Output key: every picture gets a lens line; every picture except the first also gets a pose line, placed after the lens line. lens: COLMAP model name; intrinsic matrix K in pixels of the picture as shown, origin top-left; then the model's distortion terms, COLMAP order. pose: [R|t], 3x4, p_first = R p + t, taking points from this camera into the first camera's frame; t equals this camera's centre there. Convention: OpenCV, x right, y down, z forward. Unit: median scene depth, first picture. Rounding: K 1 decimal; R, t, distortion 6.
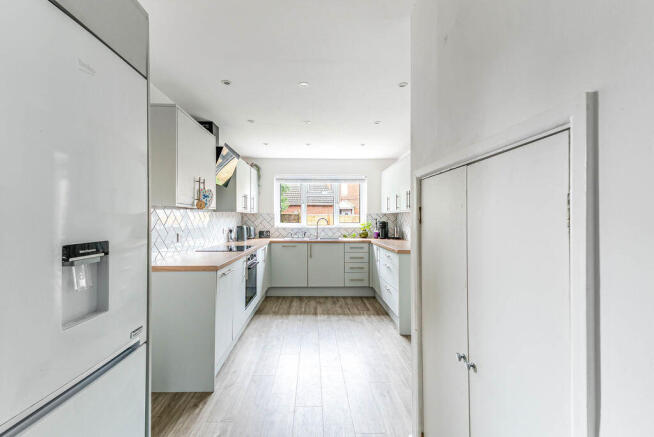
lens RADIAL K [[265.9, 0, 325.2], [0, 265.9, 218.9], [0, 0, 1]] dist [-0.000919, -0.000005]
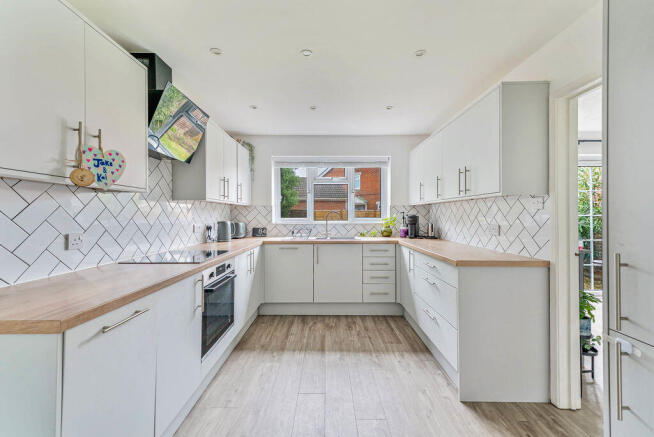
lens RADIAL K [[265.9, 0, 329.7], [0, 265.9, 216.0], [0, 0, 1]] dist [-0.000919, -0.000005]
pose [[0.999566, -0.001762, -0.029404, 0.002608], [0.001899, 0.999987, 0.004633, 0.008643], [0.029395, -0.004687, 0.999557, 0.265595]]
